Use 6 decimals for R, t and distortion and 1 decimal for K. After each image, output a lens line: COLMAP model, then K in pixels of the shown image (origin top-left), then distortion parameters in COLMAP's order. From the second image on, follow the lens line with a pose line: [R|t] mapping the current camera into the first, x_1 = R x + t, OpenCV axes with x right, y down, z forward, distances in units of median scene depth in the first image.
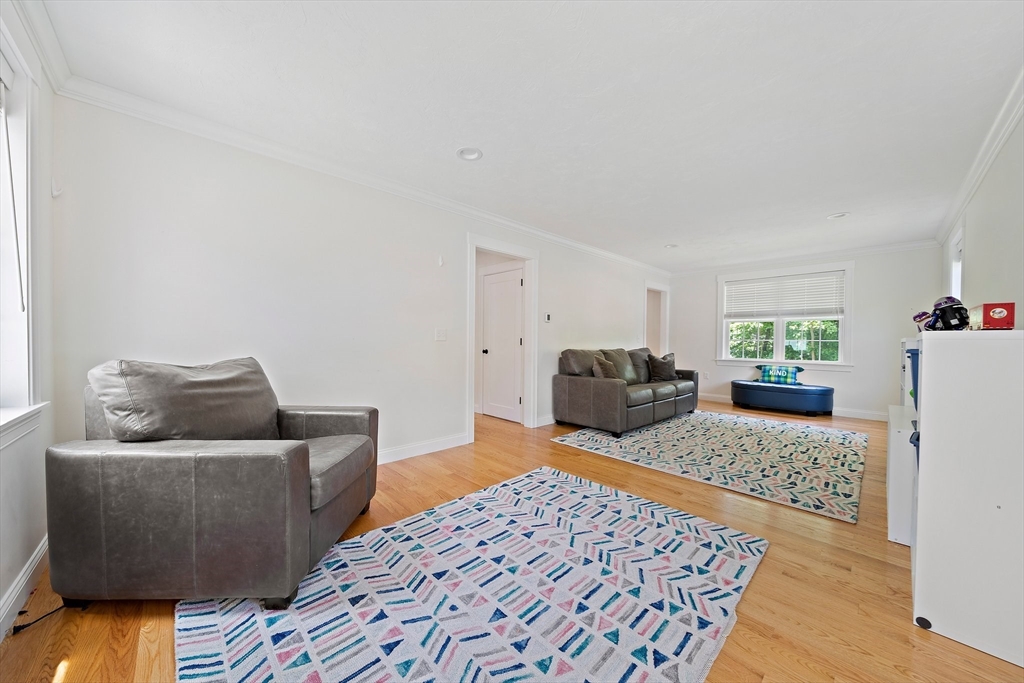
lens RADIAL K [[355.3, 0, 508.7], [0, 355.3, 342.9], [0, 0, 1]] dist [-0.000306, -0.000045]
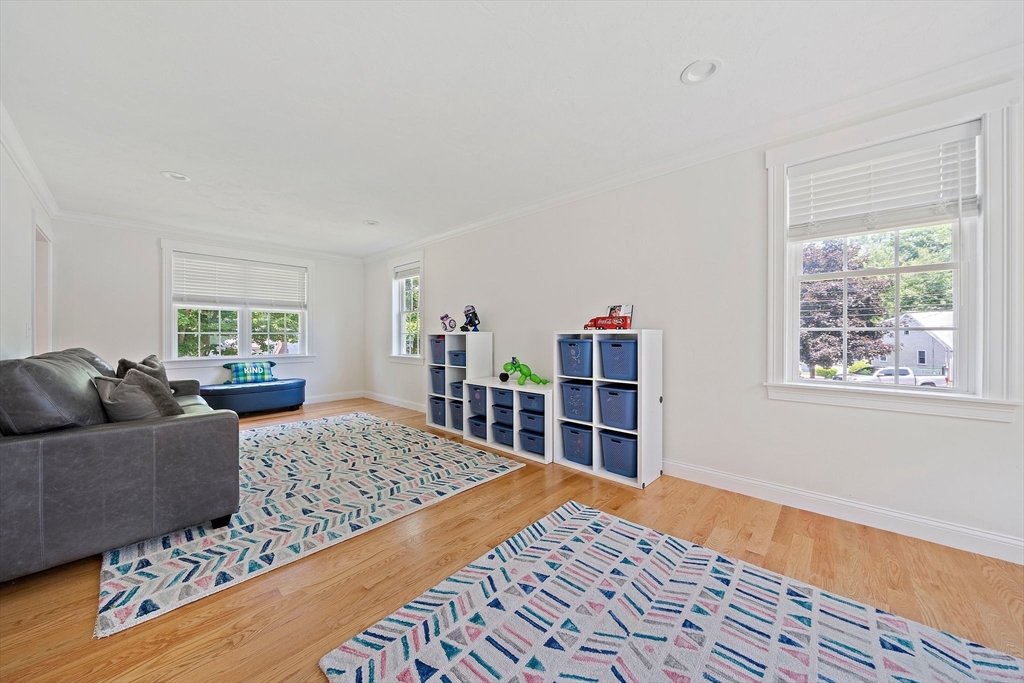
lens RADIAL K [[358.7, 0, 505.0], [0, 358.7, 337.2], [0, 0, 1]] dist [-0.006431, -0.000006]
pose [[-0.055275, -0.013843, 0.998375, -0.298275], [0.008267, 0.999863, 0.014322, -0.008915], [-0.998437, 0.009045, -0.055153, 0.837773]]
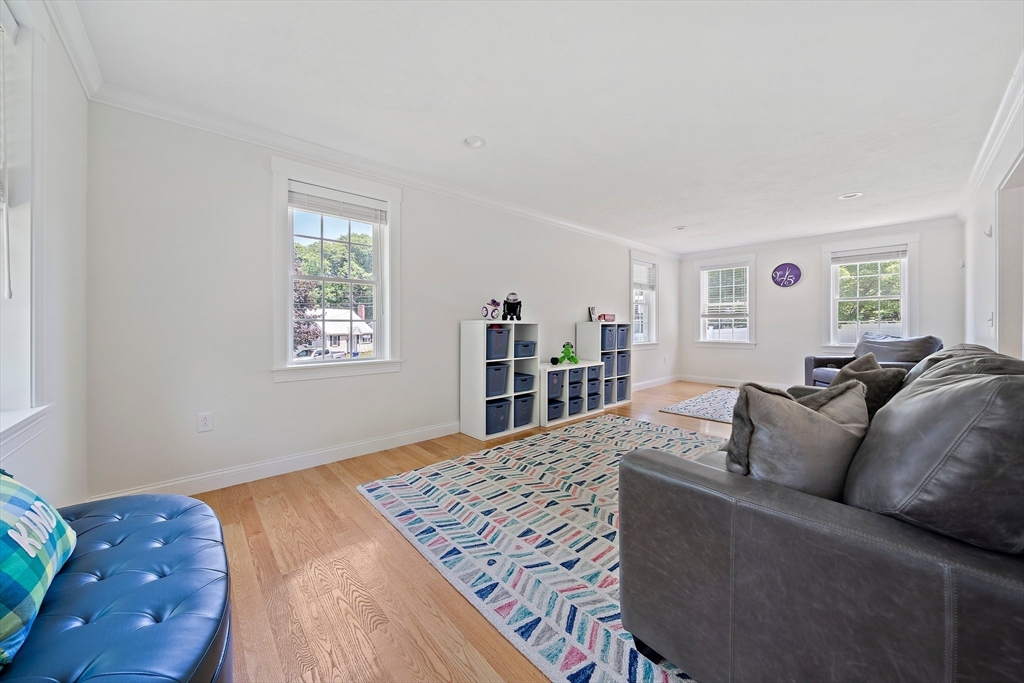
lens RADIAL K [[358.7, 0, 505.0], [0, 358.7, 337.2], [0, 0, 1]] dist [-0.006431, -0.000006]
pose [[-0.999328, -0.013514, 0.034073, 1.086354], [-0.012132, 0.999108, 0.040438, -0.003107], [-0.034589, 0.039997, -0.998601, 2.200161]]
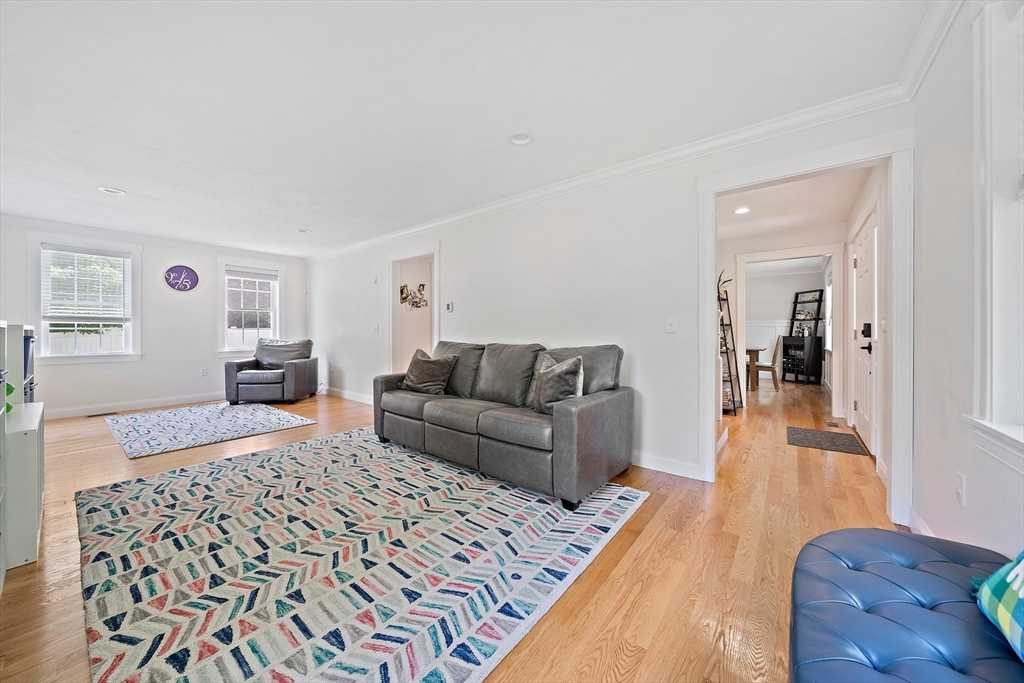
lens RADIAL K [[358.7, 0, 505.0], [0, 358.7, 337.2], [0, 0, 1]] dist [-0.006431, -0.000006]
pose [[0.132085, 0.001201, -0.991238, 1.637655], [-0.005118, 0.999987, 0.000530, 0.009419], [0.991225, 0.005004, 0.132089, 1.585387]]
